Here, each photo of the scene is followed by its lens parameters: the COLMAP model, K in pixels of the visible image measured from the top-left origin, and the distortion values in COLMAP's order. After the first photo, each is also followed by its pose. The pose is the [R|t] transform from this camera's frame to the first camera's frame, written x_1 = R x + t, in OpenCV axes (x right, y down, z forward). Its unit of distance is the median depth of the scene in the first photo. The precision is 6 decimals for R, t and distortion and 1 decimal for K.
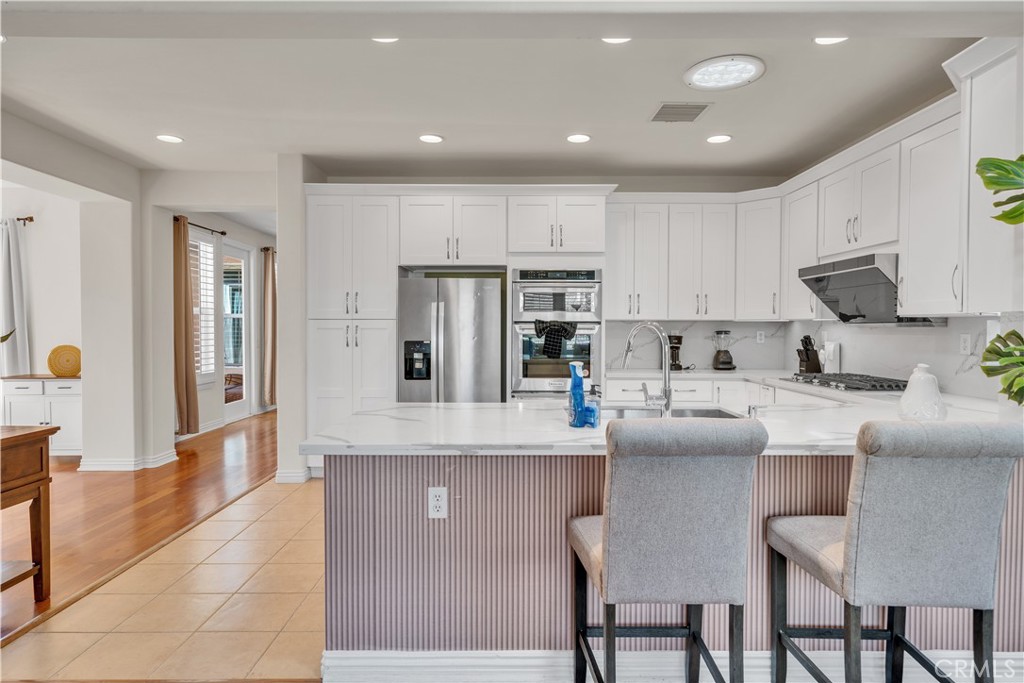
lens RADIAL K [[584.2, 0, 513.0], [0, 584.2, 339.5], [0, 0, 1]] dist [0.001090, 0.000175]
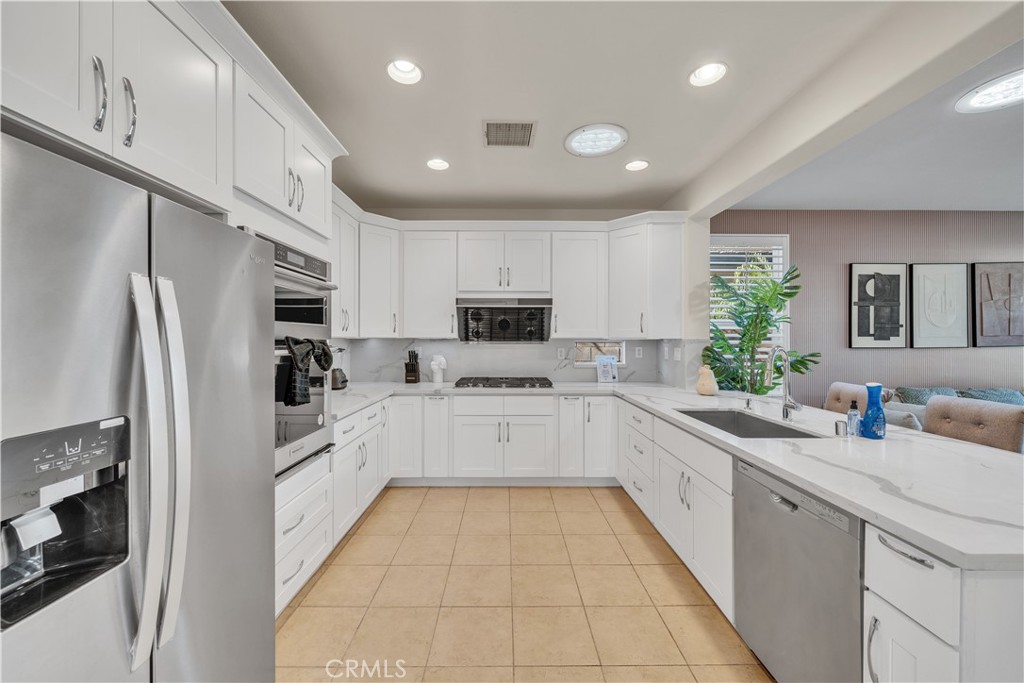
lens RADIAL K [[389.5, 0, 507.5], [0, 389.5, 340.9], [0, 0, 1]] dist [-0.003052, -0.000204]
pose [[0.006586, -0.006296, 0.999958, -0.306260], [0.020043, 0.999780, 0.006163, -0.028396], [-0.999777, 0.020002, 0.006711, 0.792796]]
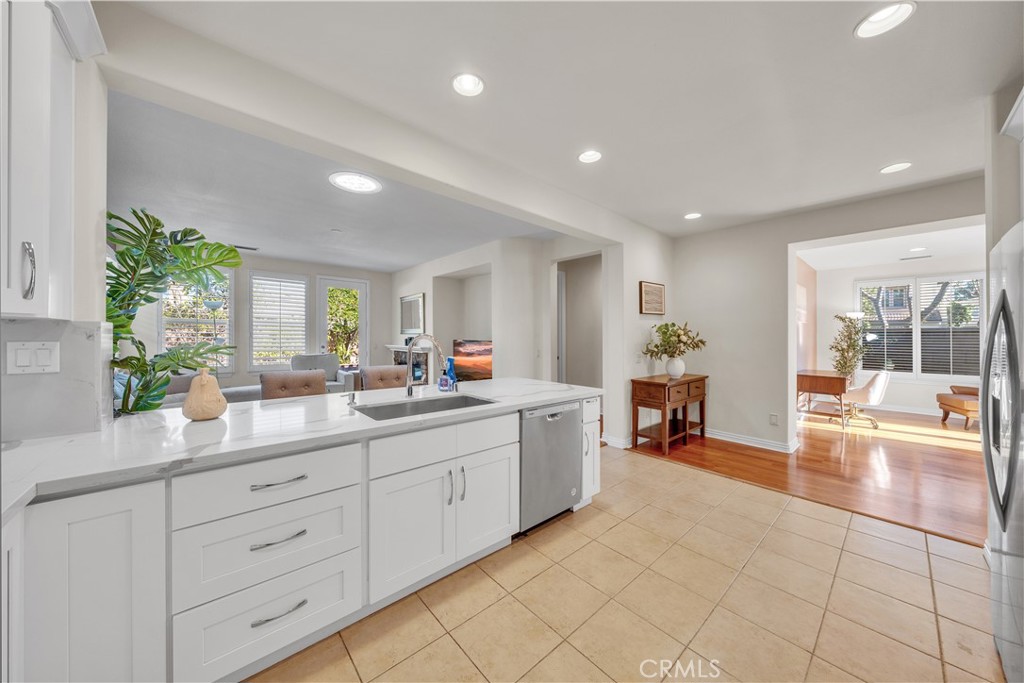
lens RADIAL K [[345.9, 0, 511.8], [0, 345.9, 338.6], [0, 0, 1]] dist [-0.004037, -0.000507]
pose [[-0.756462, -0.007839, -0.653991, 0.325865], [-0.020763, 0.999712, 0.012033, -0.017347], [0.653708, 0.022682, -0.756407, 0.914335]]
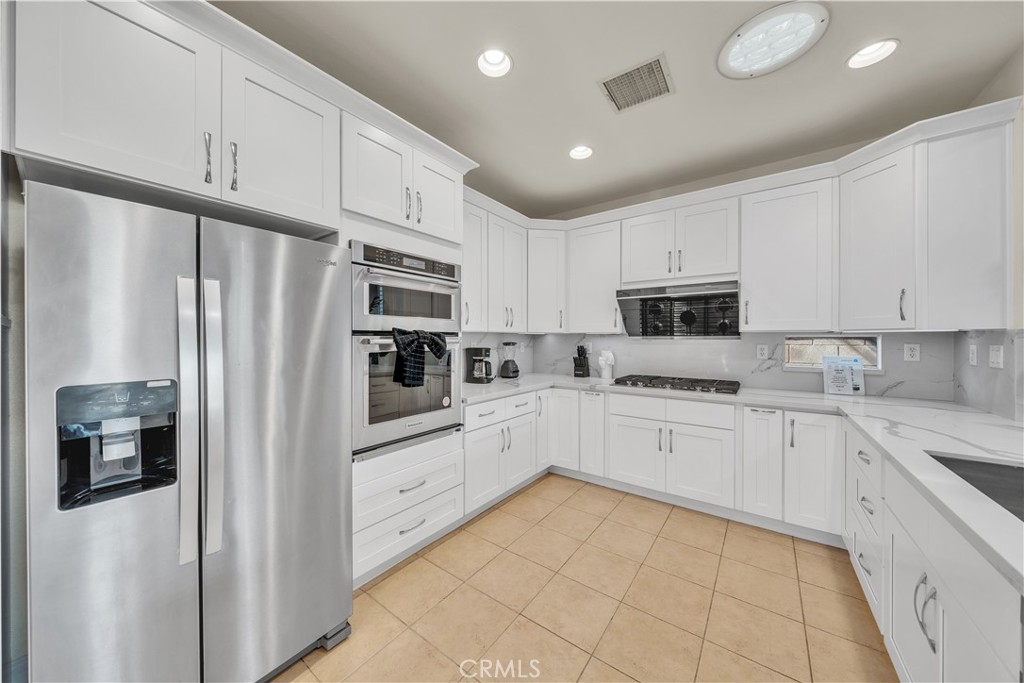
lens RADIAL K [[345.9, 0, 509.1], [0, 345.9, 340.5], [0, 0, 1]] dist [-0.004037, -0.000507]
pose [[0.604064, -0.006328, 0.796910, -0.179188], [0.017408, 0.999835, -0.005256, -0.016759], [-0.796745, 0.017048, 0.604075, 0.672438]]
